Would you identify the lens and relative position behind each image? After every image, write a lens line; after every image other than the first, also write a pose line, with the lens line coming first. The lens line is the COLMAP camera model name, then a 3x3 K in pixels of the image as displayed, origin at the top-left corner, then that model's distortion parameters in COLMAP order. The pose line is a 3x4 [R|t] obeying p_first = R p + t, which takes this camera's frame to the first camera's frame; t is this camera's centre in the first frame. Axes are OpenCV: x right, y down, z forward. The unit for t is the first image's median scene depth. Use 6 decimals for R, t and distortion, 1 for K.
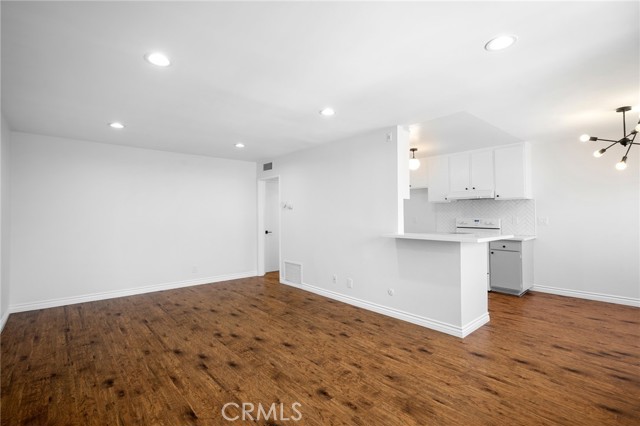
lens RADIAL K [[303.7, 0, 318.7], [0, 303.7, 203.4], [0, 0, 1]] dist [0.000989, 0.000717]
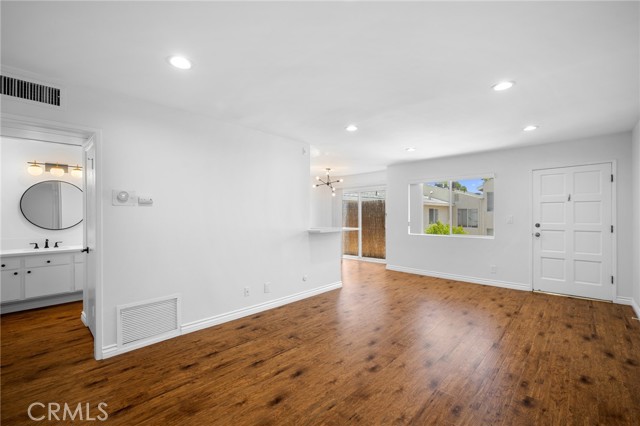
lens RADIAL K [[272.7, 0, 330.9], [0, 272.7, 215.8], [0, 0, 1]] dist [-0.000892, -0.000026]
pose [[-0.121184, 0.004736, 0.992619, -1.053170], [-0.031878, 0.999454, -0.008661, 0.054493], [-0.992118, -0.032692, -0.120967, 1.257650]]
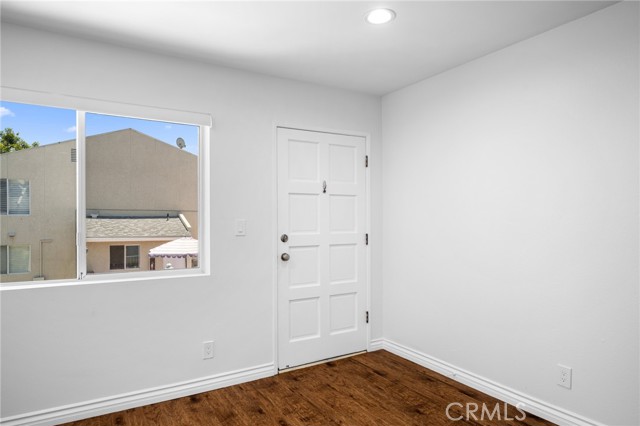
lens RADIAL K [[404.2, 0, 320.8], [0, 404.2, 218.6], [0, 0, 1]] dist [0.004310, 0.000994]
pose [[-0.984531, 0.012419, 0.174768, -0.032967], [0.006081, 0.999306, -0.036756, 0.045320], [-0.175103, -0.035125, -0.983923, 1.035368]]
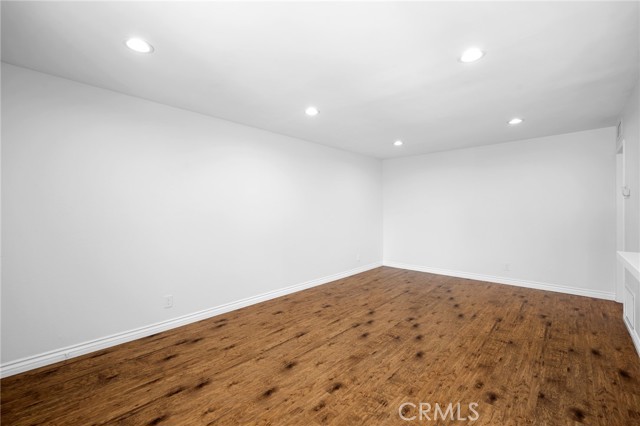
lens RADIAL K [[272.7, 0, 319.3], [0, 272.7, 223.6], [0, 0, 1]] dist [-0.000892, -0.000026]
pose [[0.095728, 0.052888, -0.994002, 0.622049], [0.043282, 0.997422, 0.057238, 0.019861], [0.994466, -0.048501, 0.093192, 0.623589]]
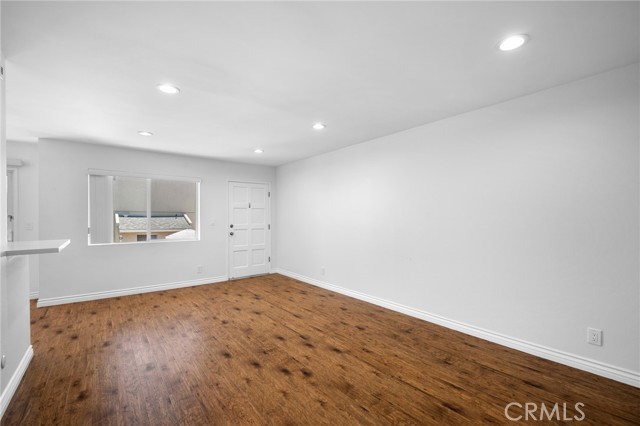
lens RADIAL K [[272.7, 0, 317.7], [0, 272.7, 218.9], [0, 0, 1]] dist [-0.000892, -0.000026]
pose [[-0.998503, 0.009726, 0.053819, -0.416407], [0.008091, 0.999501, -0.030524, 0.069142], [-0.054089, -0.030043, -0.998084, 1.767203]]
